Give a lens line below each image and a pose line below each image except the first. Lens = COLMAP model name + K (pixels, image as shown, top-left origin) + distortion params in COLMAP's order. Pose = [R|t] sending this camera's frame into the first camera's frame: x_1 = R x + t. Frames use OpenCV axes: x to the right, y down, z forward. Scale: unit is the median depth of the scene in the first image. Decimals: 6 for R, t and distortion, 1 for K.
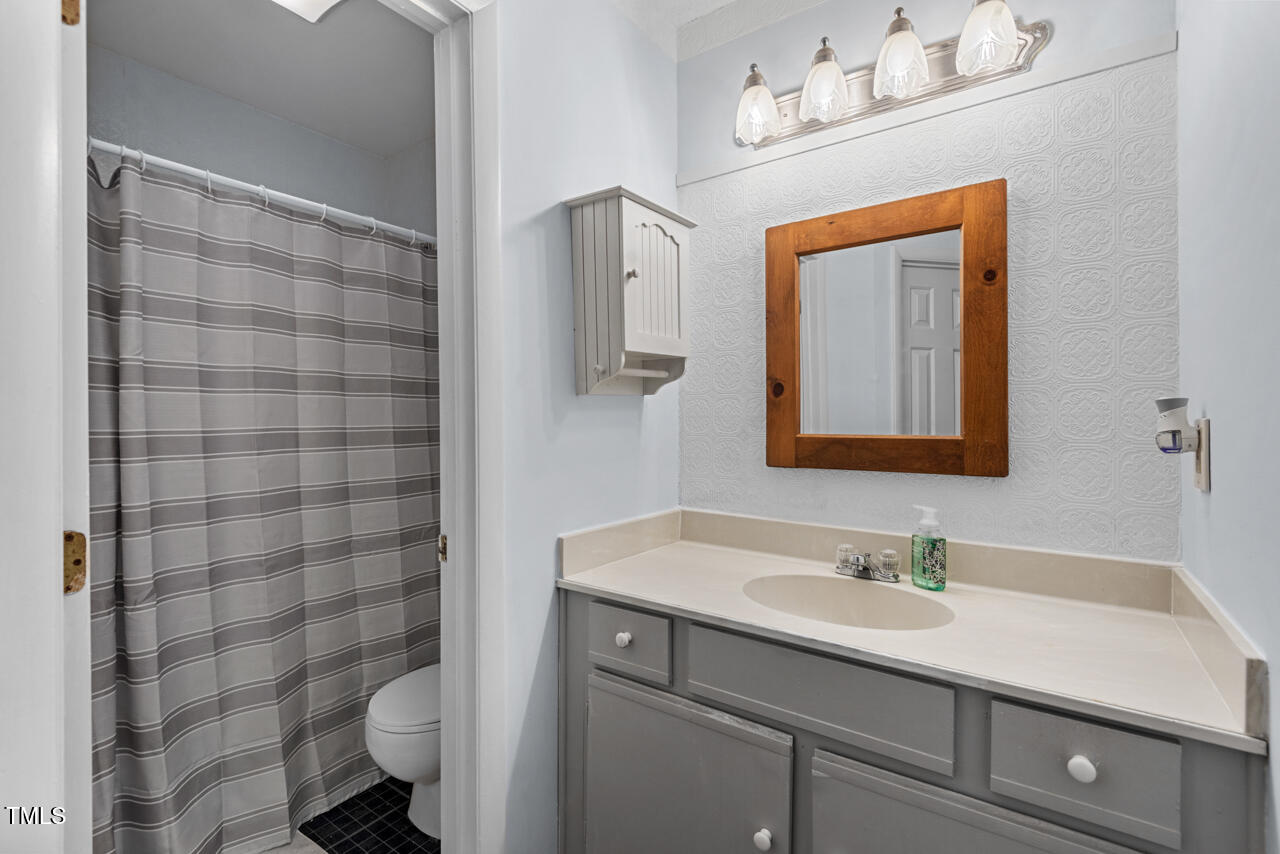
lens RADIAL K [[577.6, 0, 643.6], [0, 577.6, 421.8], [0, 0, 1]] dist [0.033015, -0.019791]
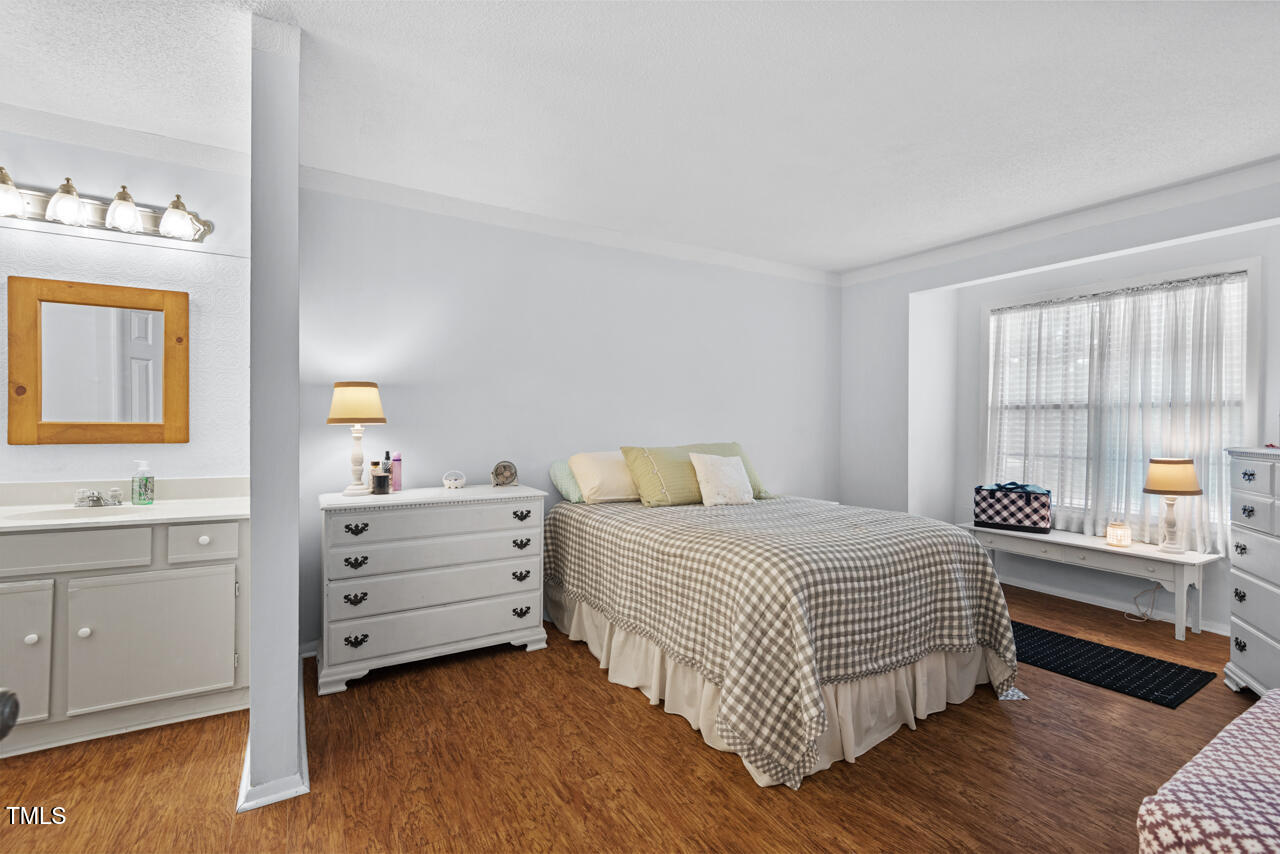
lens RADIAL K [[572.8, 0, 639.6], [0, 572.8, 423.4], [0, 0, 1]] dist [-0.003850, -0.000075]
pose [[0.399401, 0.001760, 0.916775, -0.516033], [-0.008966, 0.999958, 0.001986, 0.010427], [-0.916733, -0.009013, 0.399400, -1.115428]]
